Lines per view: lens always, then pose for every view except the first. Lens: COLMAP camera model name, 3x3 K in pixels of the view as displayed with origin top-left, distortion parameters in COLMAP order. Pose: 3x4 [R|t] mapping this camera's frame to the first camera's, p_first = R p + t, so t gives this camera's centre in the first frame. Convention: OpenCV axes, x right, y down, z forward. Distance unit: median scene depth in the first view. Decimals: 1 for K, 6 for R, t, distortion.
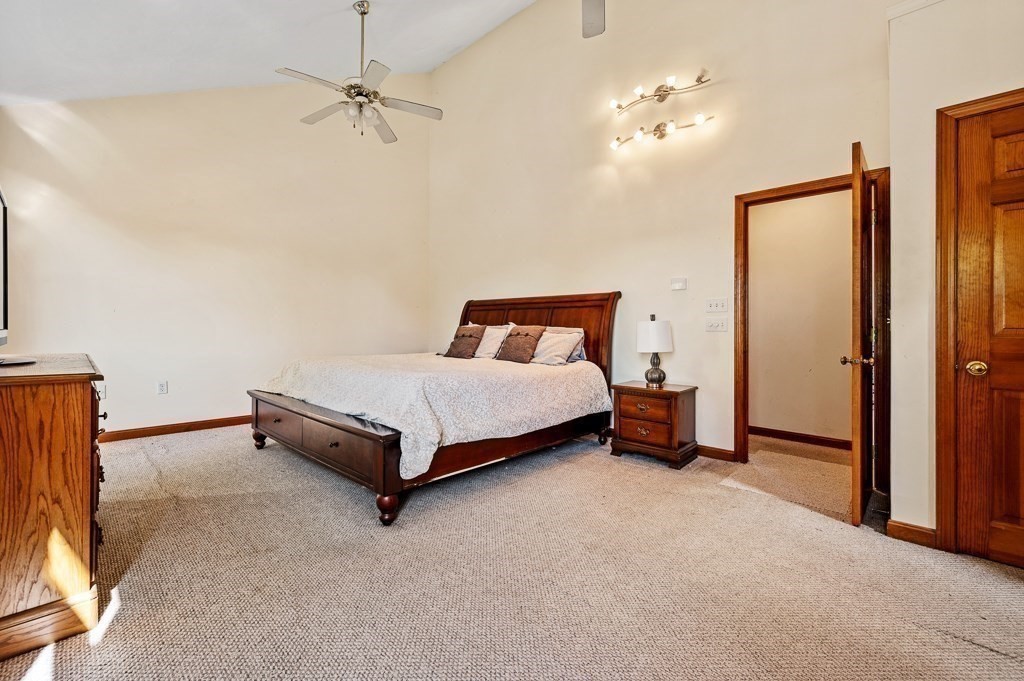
lens RADIAL K [[429.7, 0, 511.4], [0, 429.7, 335.2], [0, 0, 1]] dist [-0.001757, 0.000103]
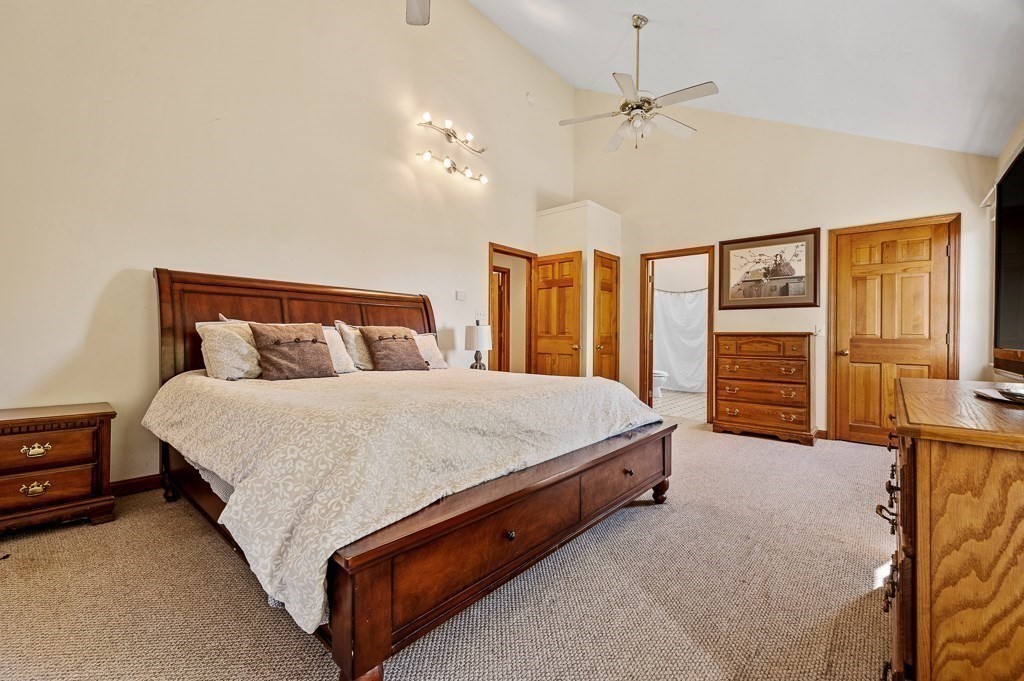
lens RADIAL K [[429.7, 0, 511.2], [0, 429.7, 338.1], [0, 0, 1]] dist [-0.001757, 0.000103]
pose [[-0.048552, -0.020019, 0.998620, -0.813487], [-0.007277, 0.999780, 0.019689, -0.018271], [-0.998794, -0.006311, -0.048687, 0.828908]]
